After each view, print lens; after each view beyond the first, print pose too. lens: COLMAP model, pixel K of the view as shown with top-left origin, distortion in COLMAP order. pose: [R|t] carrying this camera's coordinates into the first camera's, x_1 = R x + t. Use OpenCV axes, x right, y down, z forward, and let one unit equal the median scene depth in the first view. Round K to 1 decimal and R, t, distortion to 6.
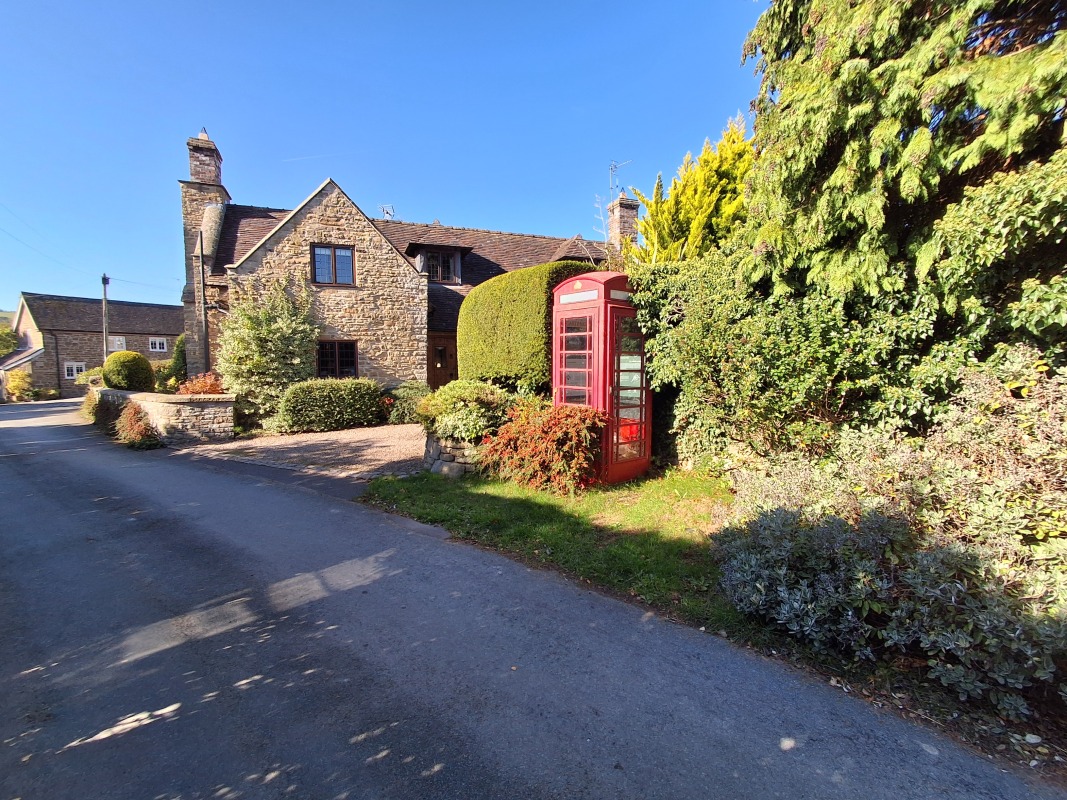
lens RADIAL K [[498.2, 0, 524.6], [0, 498.2, 379.6], [0, 0, 1]] dist [0.023256, 0.000254]
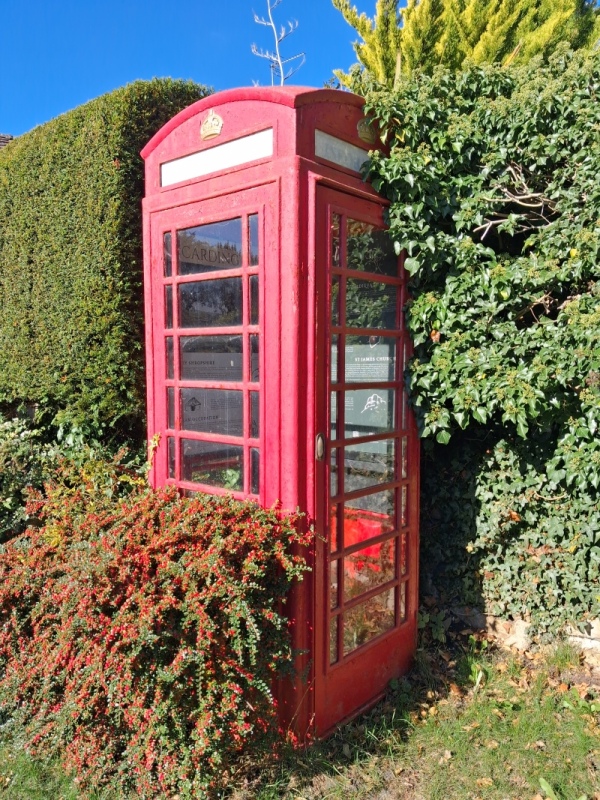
lens RADIAL K [[618.1, 0, 319.1], [0, 618.1, 405.5], [0, 0, 1]] dist [0.040896, -0.050807]
pose [[0.969541, -0.020475, 0.244073, 0.073095], [0.011979, 0.999271, 0.036245, -0.019664], [-0.244638, -0.032218, 0.969079, 0.594383]]
